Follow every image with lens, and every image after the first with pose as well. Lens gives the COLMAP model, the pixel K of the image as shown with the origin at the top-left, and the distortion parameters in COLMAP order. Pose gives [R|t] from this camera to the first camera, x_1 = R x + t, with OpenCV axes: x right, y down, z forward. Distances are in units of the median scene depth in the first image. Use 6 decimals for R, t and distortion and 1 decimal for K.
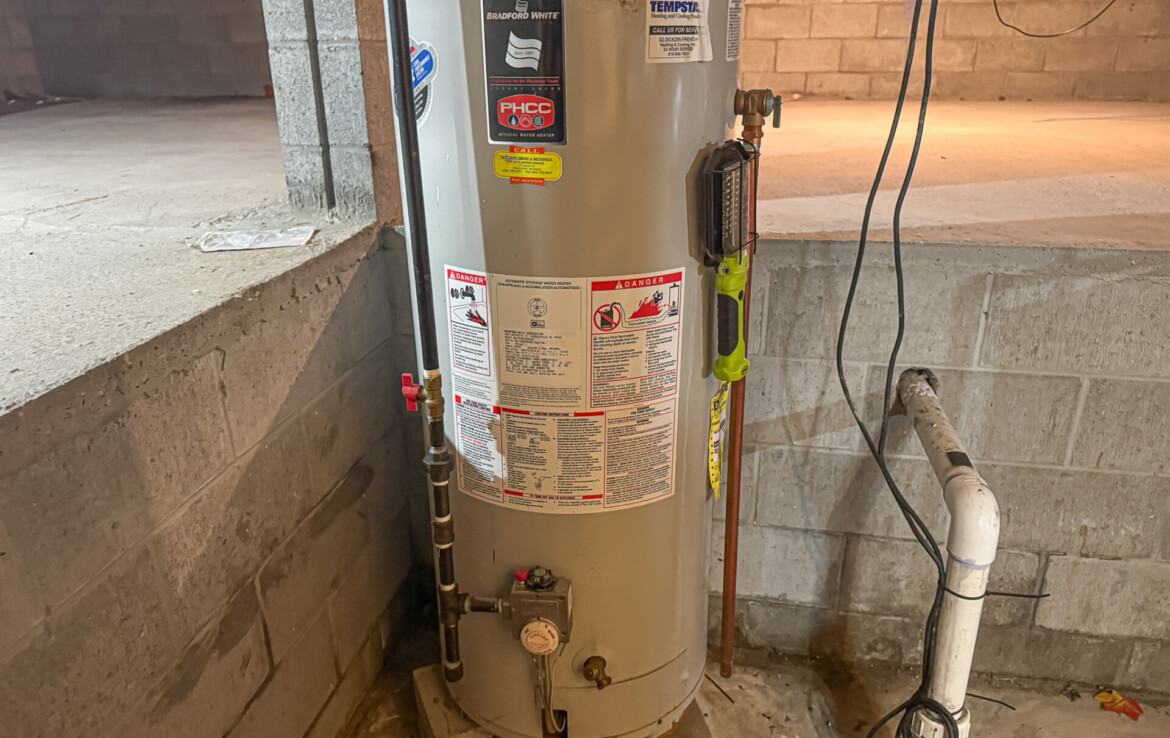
lens RADIAL K [[846.6, 0, 586.5], [0, 846.6, 375.2], [0, 0, 1]] dist [0.044425, -0.059032]
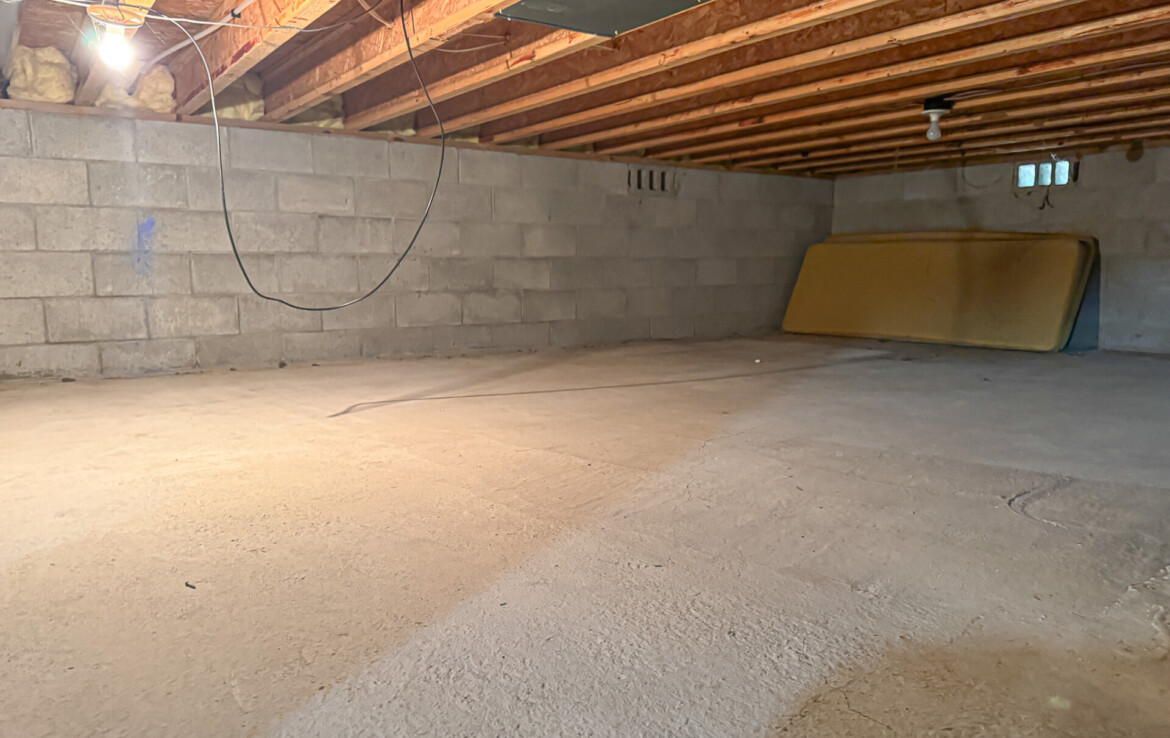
lens RADIAL K [[846.6, 0, 611.3], [0, 846.6, 389.4], [0, 0, 1]] dist [0.044425, -0.059032]
pose [[0.694371, -0.095455, 0.713258, 0.394254], [0.259485, 0.957696, -0.124446, -0.386317], [-0.671205, 0.271491, 0.689765, 0.754305]]
